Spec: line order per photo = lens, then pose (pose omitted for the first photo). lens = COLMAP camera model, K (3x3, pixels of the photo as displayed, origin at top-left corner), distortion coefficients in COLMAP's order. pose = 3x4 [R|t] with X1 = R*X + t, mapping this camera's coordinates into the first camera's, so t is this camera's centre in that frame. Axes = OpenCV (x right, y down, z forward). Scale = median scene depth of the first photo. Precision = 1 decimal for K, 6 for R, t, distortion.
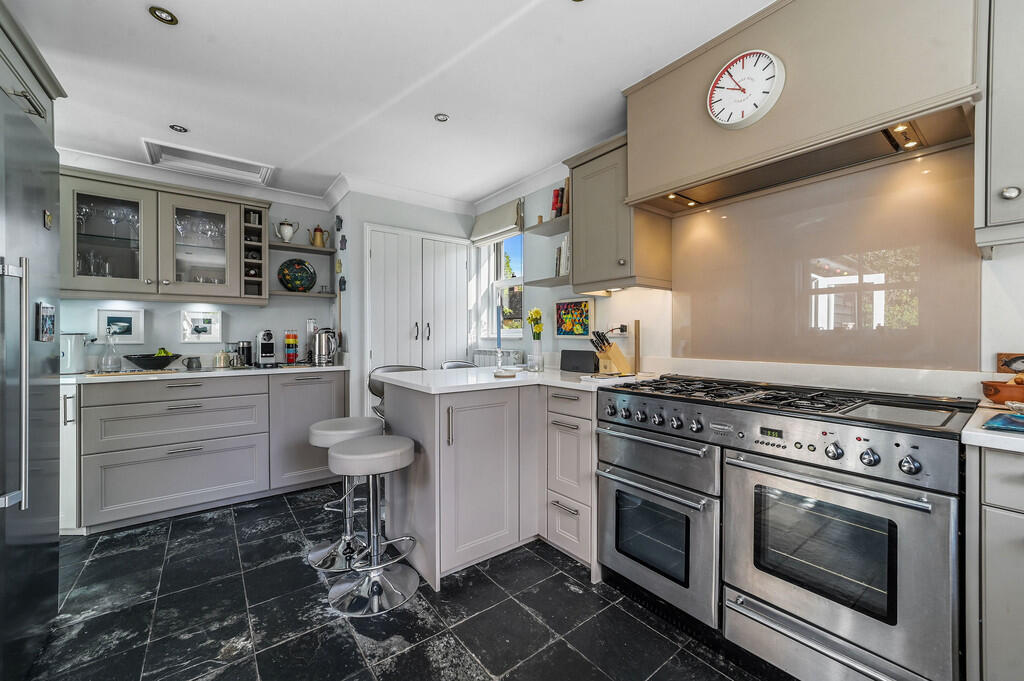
lens RADIAL K [[400.8, 0, 510.1], [0, 400.8, 336.9], [0, 0, 1]] dist [-0.001825, -0.000016]
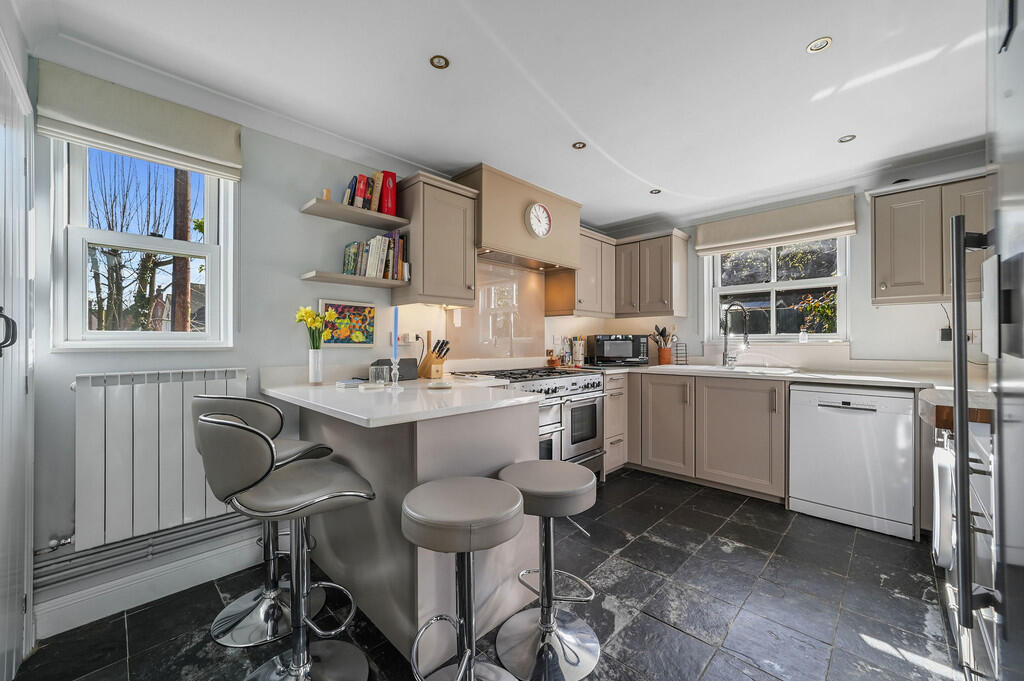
lens RADIAL K [[400.8, 0, 510.5], [0, 400.8, 342.5], [0, 0, 1]] dist [-0.001825, -0.000016]
pose [[-0.127152, 0.002634, 0.991880, -0.766082], [0.005899, 0.999981, -0.001900, -0.002533], [-0.991866, 0.005610, -0.127165, 0.776043]]
